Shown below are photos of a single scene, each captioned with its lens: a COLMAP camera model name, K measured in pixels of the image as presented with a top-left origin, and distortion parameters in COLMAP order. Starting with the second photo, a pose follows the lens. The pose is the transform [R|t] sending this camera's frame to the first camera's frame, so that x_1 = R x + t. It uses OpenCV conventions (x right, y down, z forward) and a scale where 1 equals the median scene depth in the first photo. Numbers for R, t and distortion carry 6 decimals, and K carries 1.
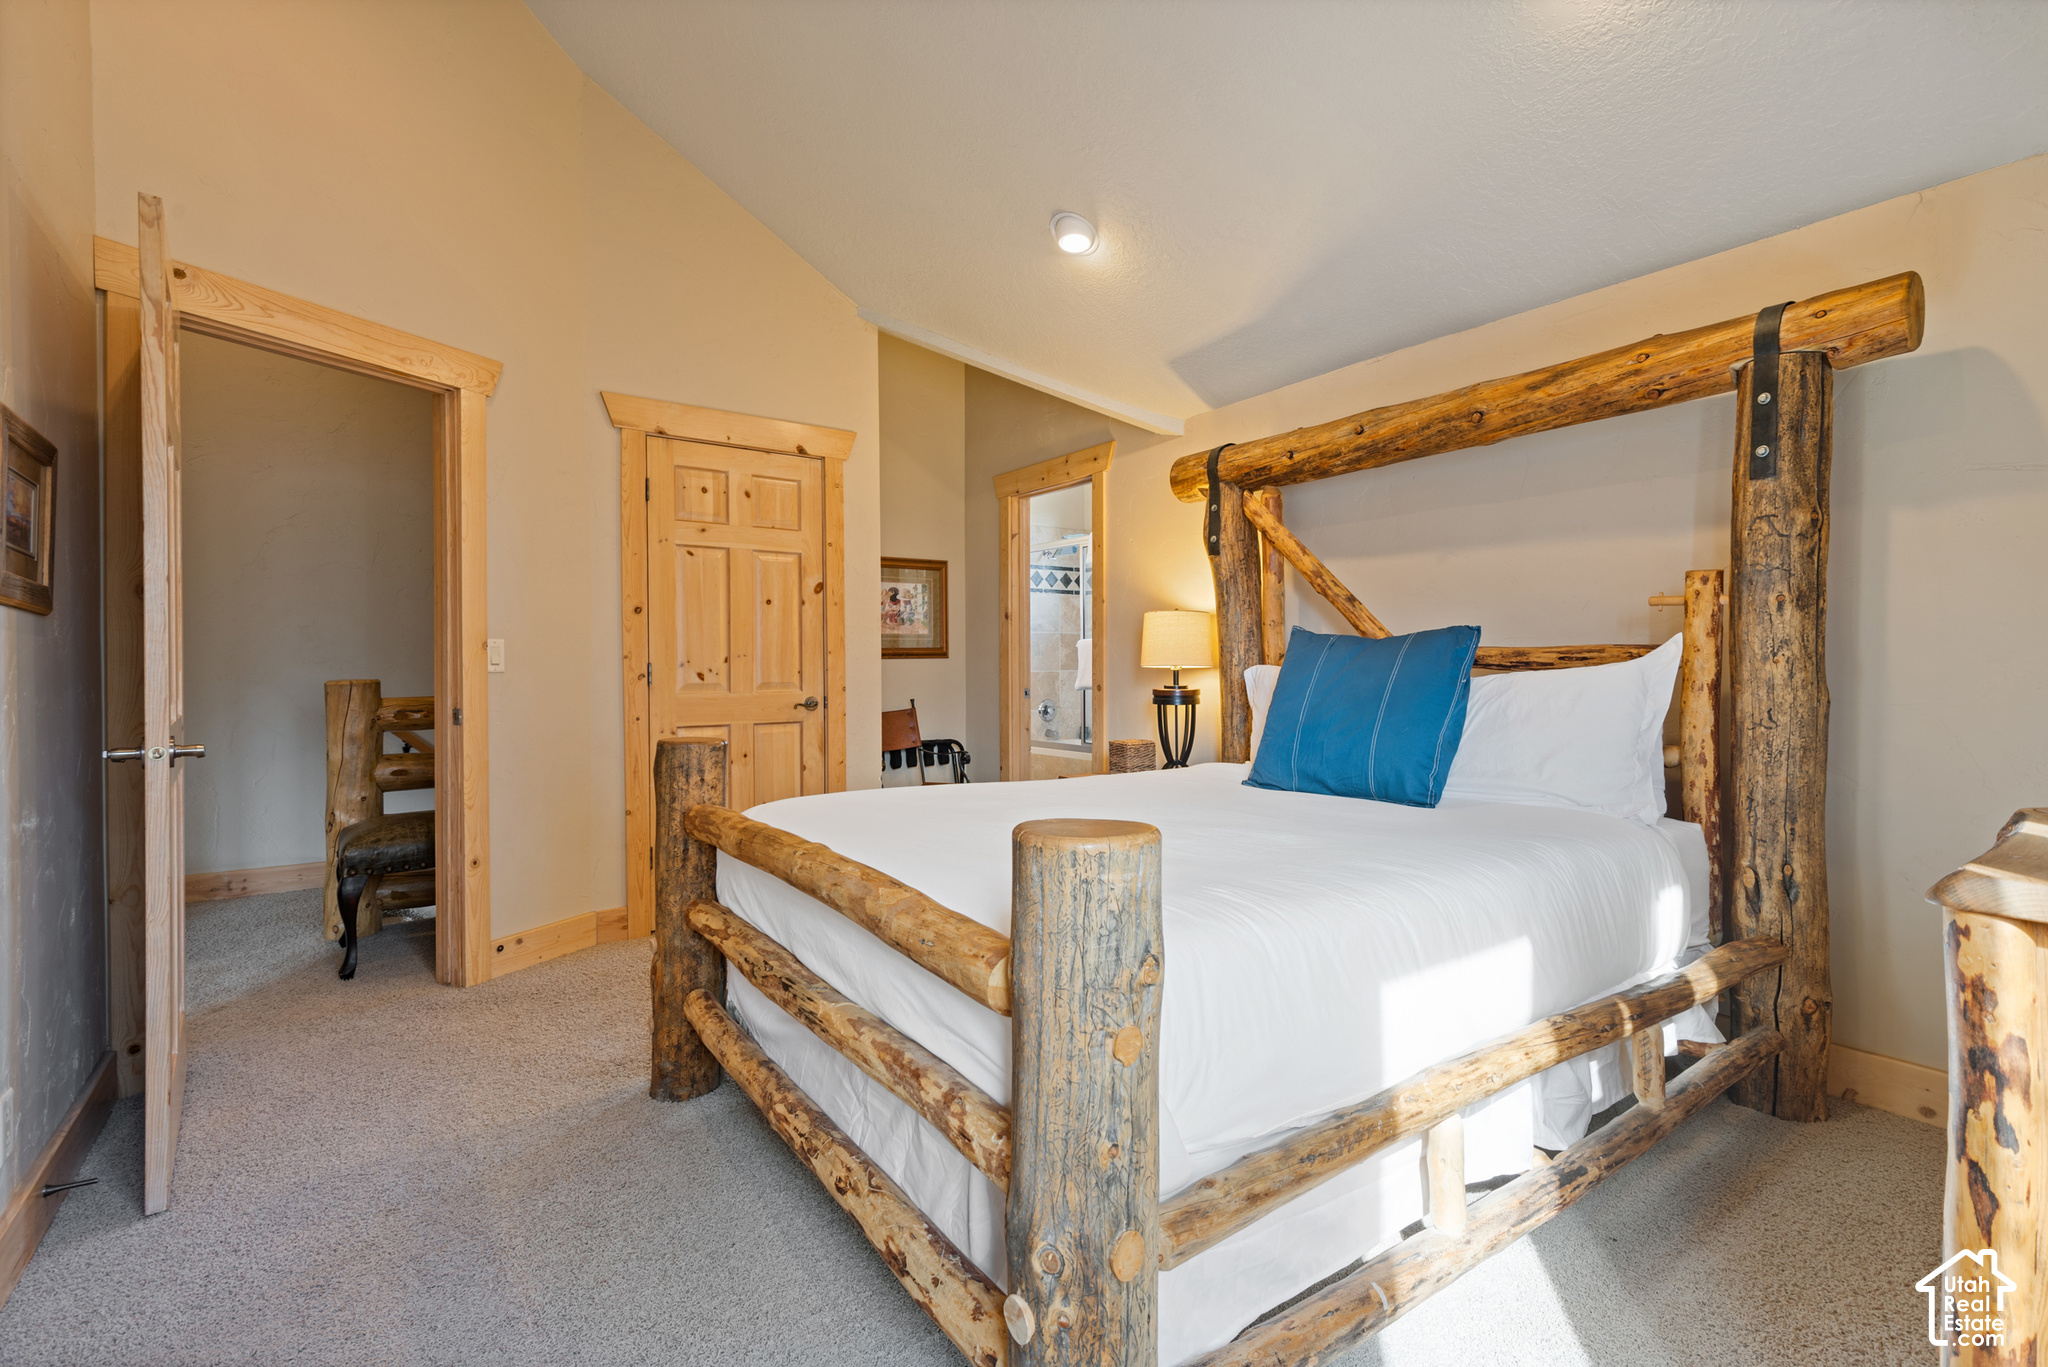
lens RADIAL K [[928.4, 0, 1024.0], [0, 928.4, 683.5], [0, 0, 1]] dist [0.000174, 0.000068]
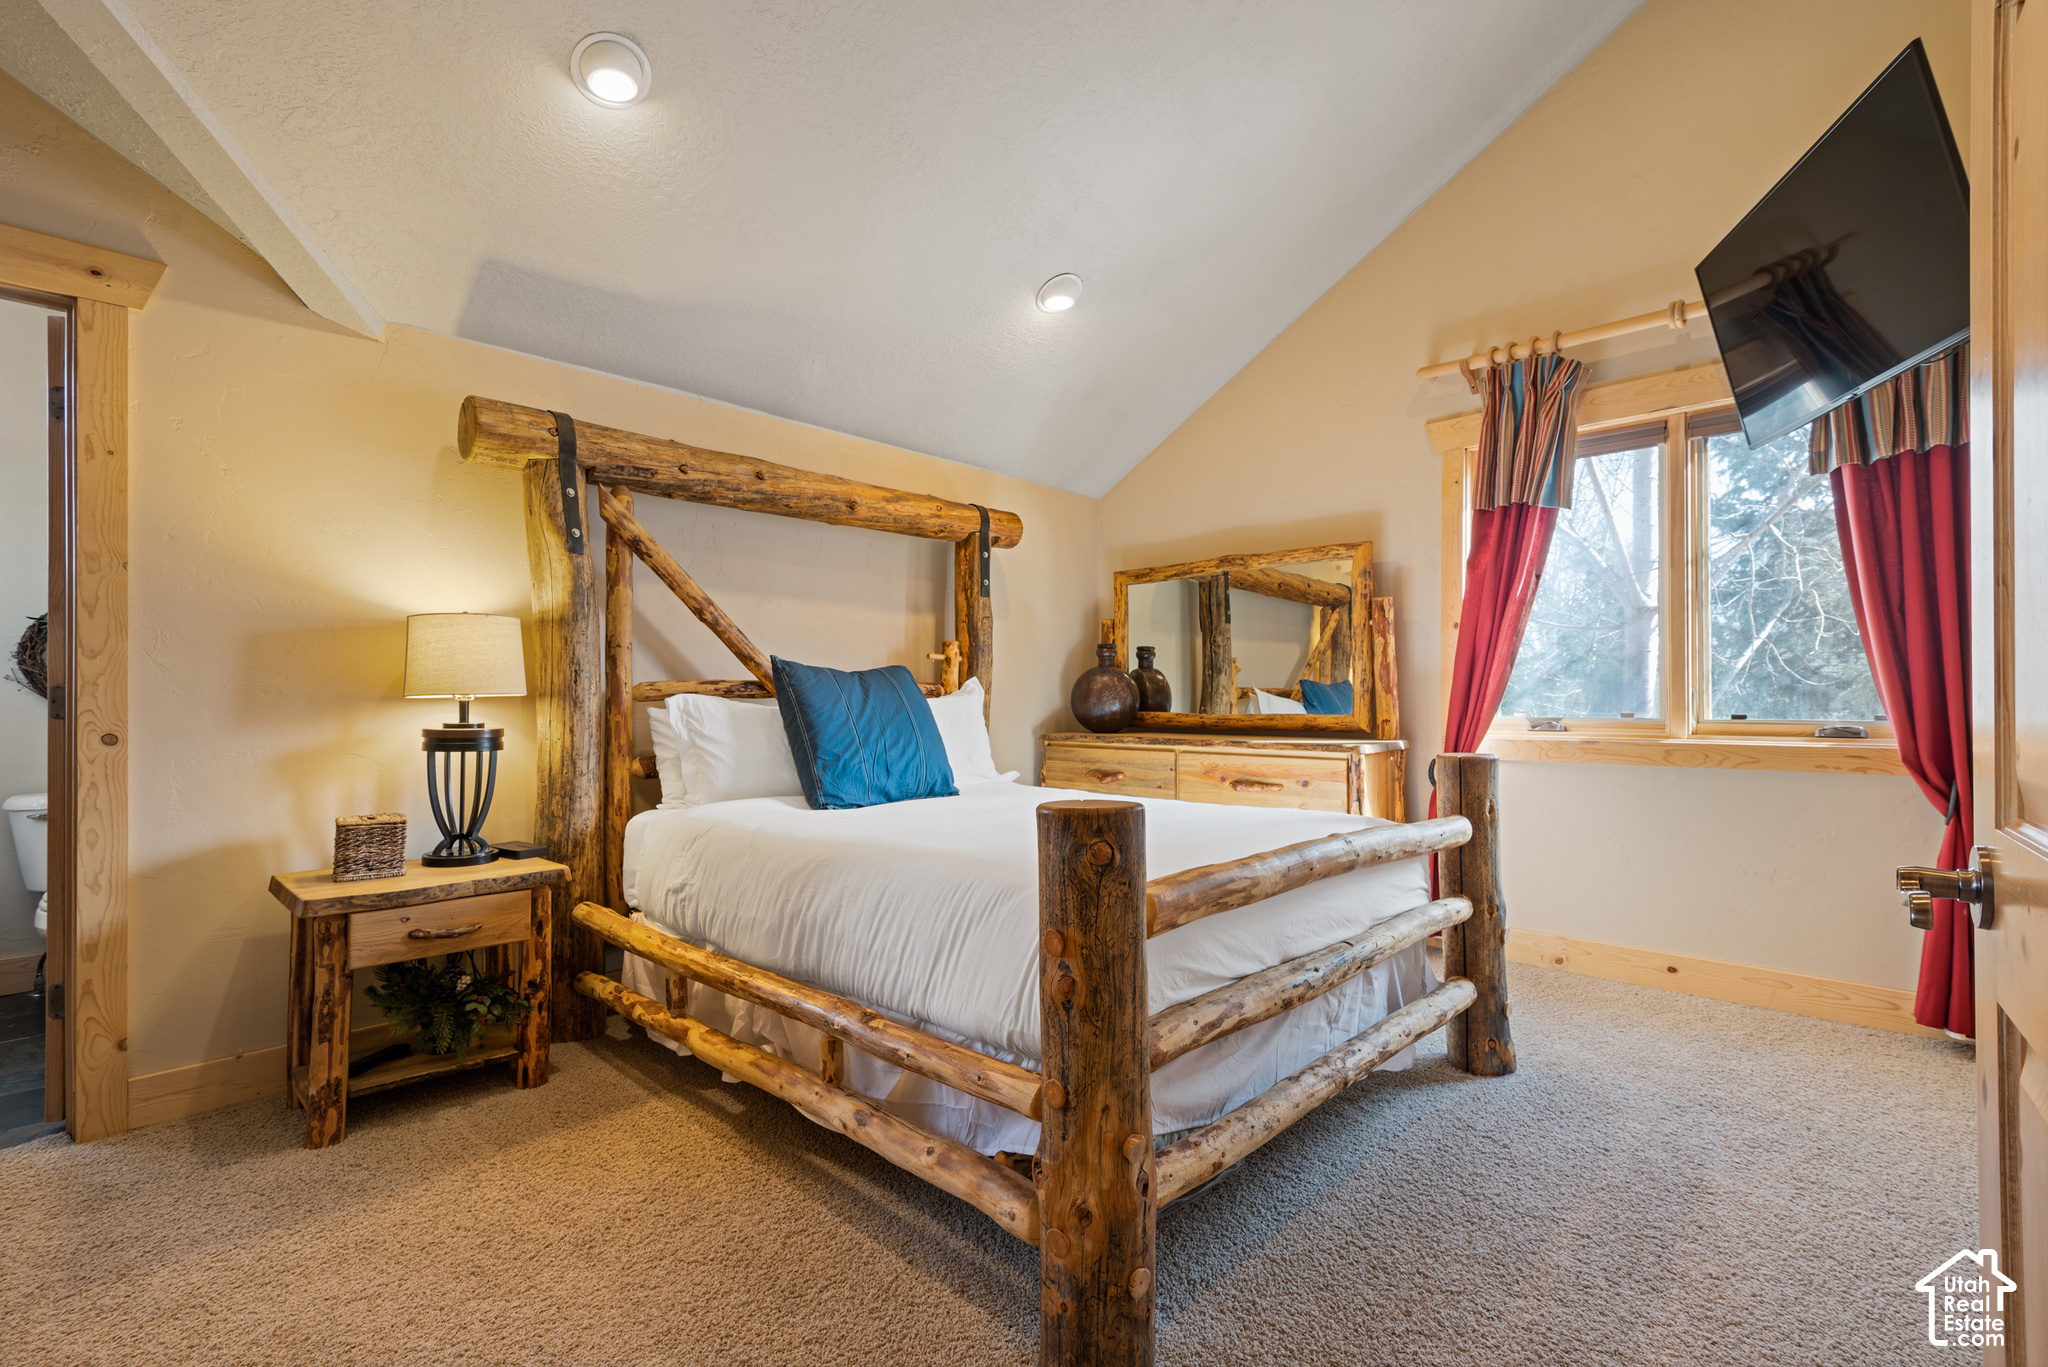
lens RADIAL K [[928.4, 0, 1024.0], [0, 928.4, 683.5], [0, 0, 1]] dist [0.000174, 0.000068]
pose [[-0.214030, 0.008564, 0.976790, -0.681682], [0.011634, 0.999913, -0.006217, -0.019640], [-0.976758, 0.010033, -0.214111, 0.846229]]
